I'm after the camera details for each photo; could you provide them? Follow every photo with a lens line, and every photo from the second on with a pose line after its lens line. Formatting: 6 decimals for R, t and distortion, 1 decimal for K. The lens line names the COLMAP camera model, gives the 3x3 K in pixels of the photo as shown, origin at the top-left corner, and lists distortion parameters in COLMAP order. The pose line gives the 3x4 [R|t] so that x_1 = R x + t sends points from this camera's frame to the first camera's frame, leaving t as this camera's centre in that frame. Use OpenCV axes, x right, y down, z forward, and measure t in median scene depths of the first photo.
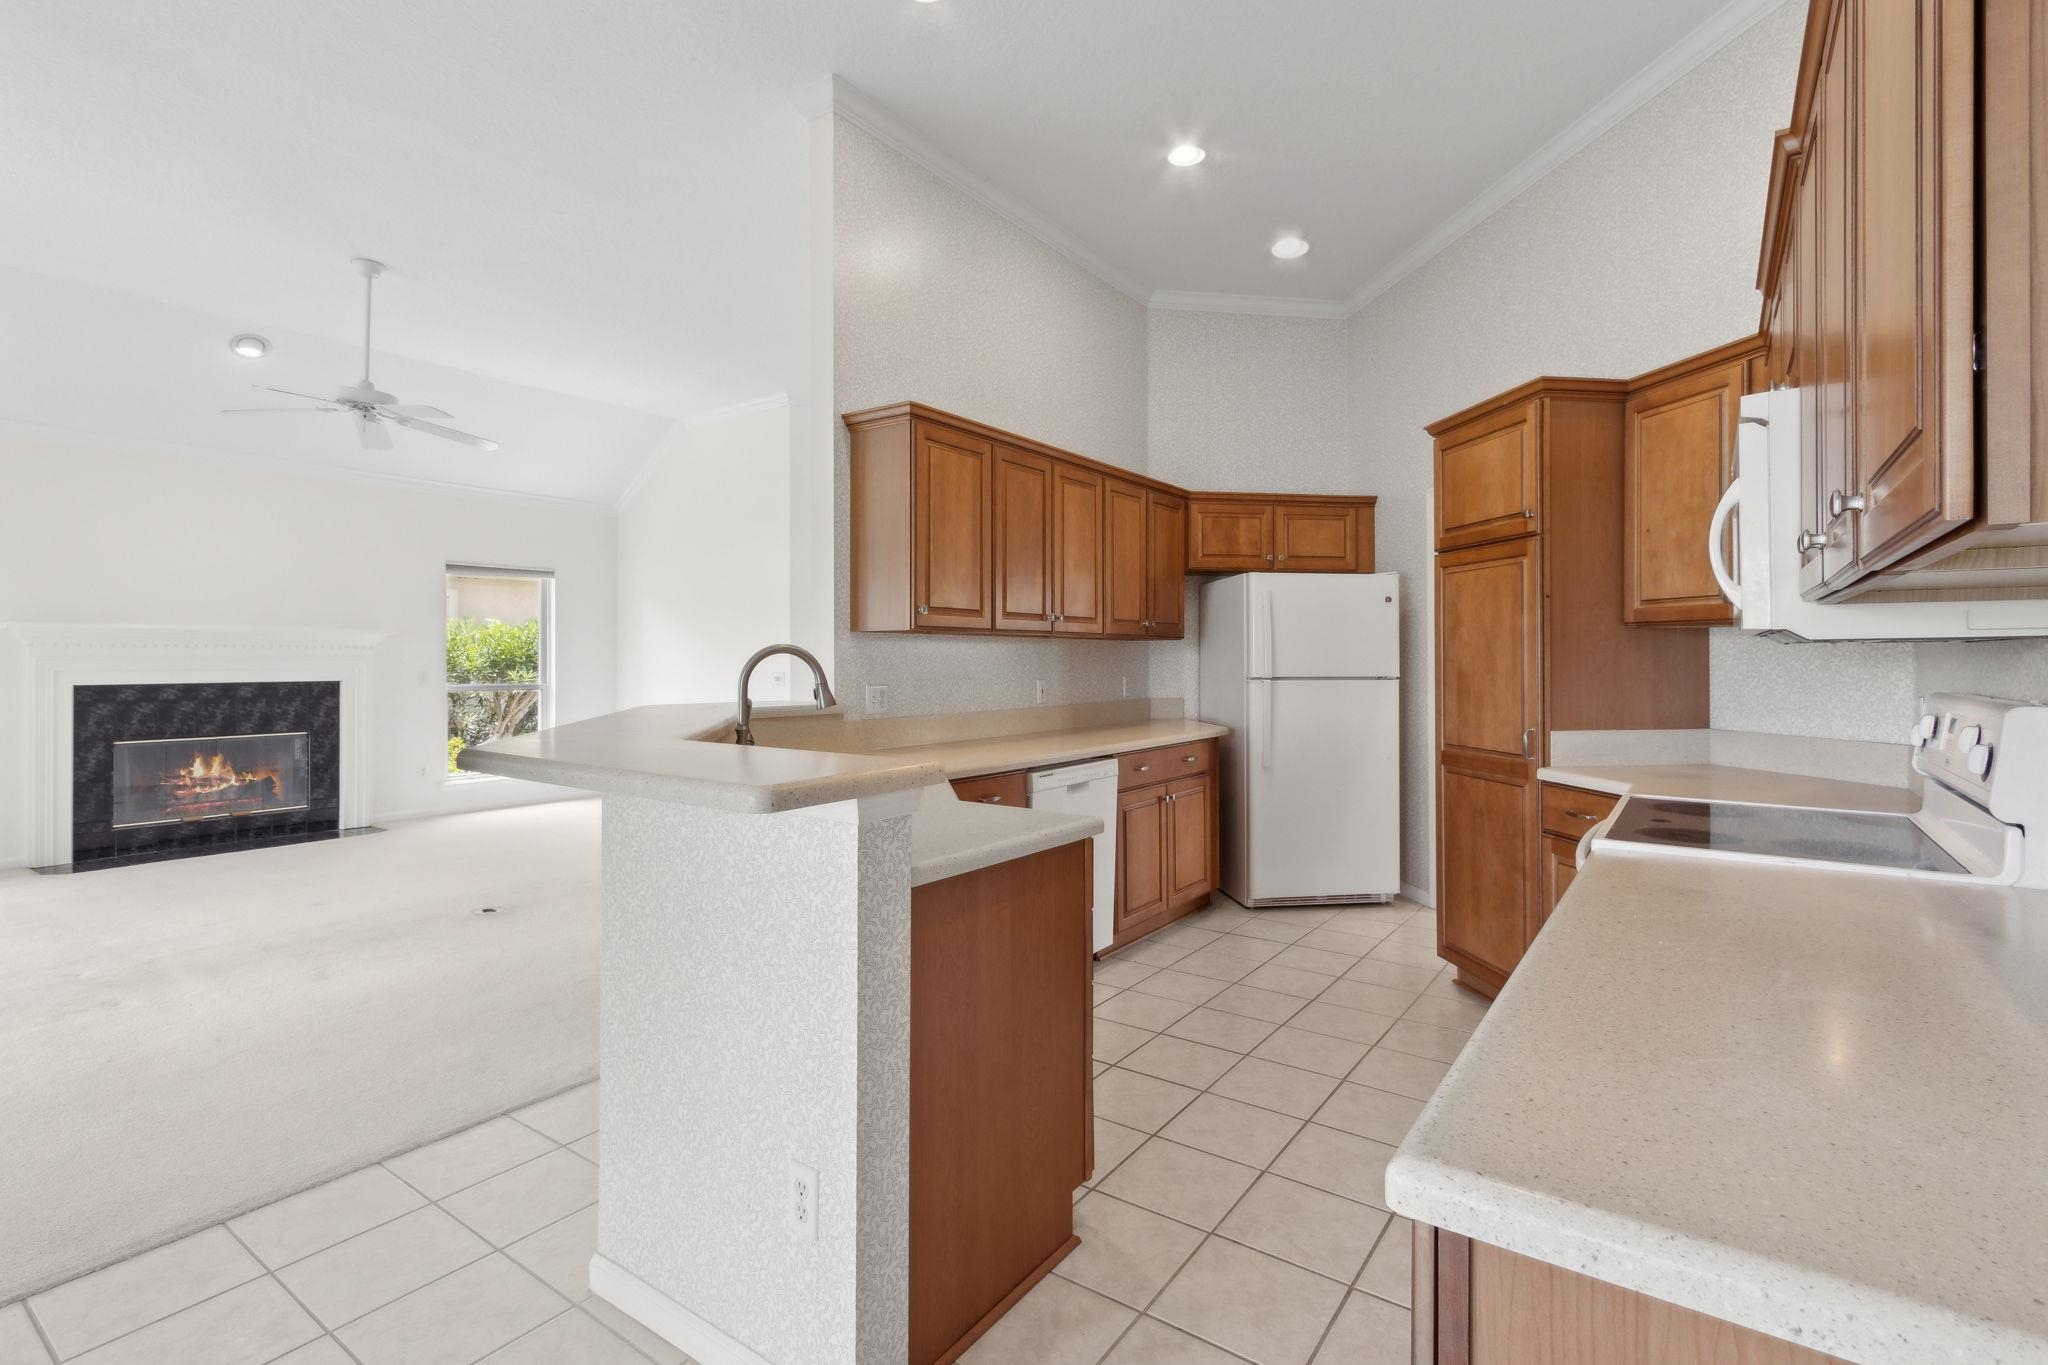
lens RADIAL K [[953.0, 0, 1036.6], [0, 953.0, 651.1], [0, 0, 1]] dist [0.005119, -0.003410]
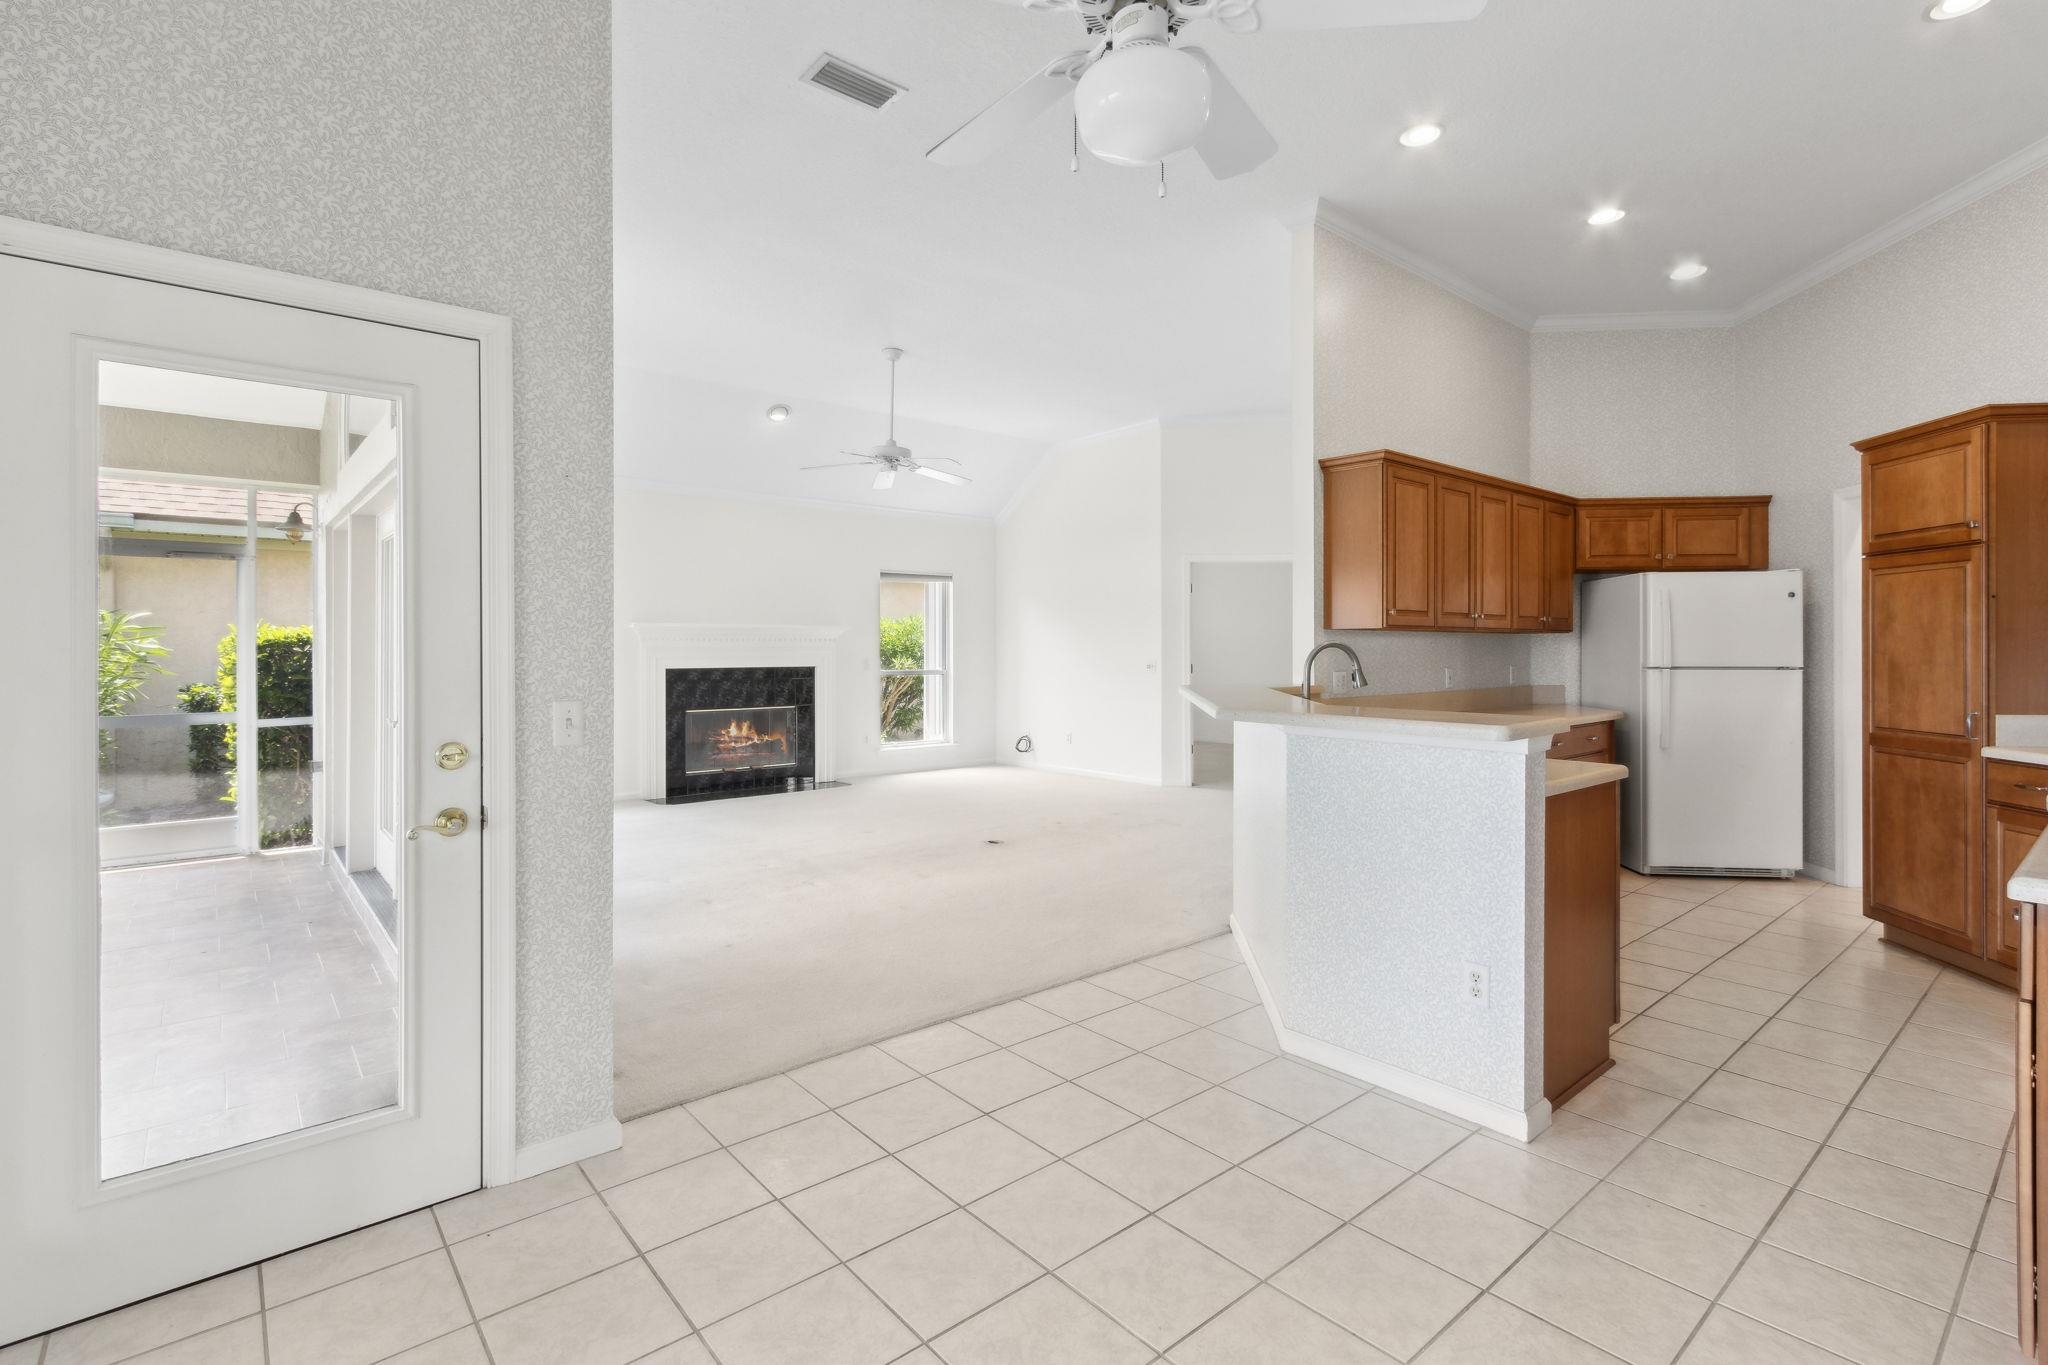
lens RADIAL K [[969.9, 0, 1026.1], [0, 969.9, 647.5], [0, 0, 1]] dist [0.009744, -0.006025]
pose [[0.970026, 0.000001, -0.243000, -0.183852], [0.001987, 0.999967, 0.007936, -0.004948], [0.242992, -0.008181, 0.969994, -0.248596]]
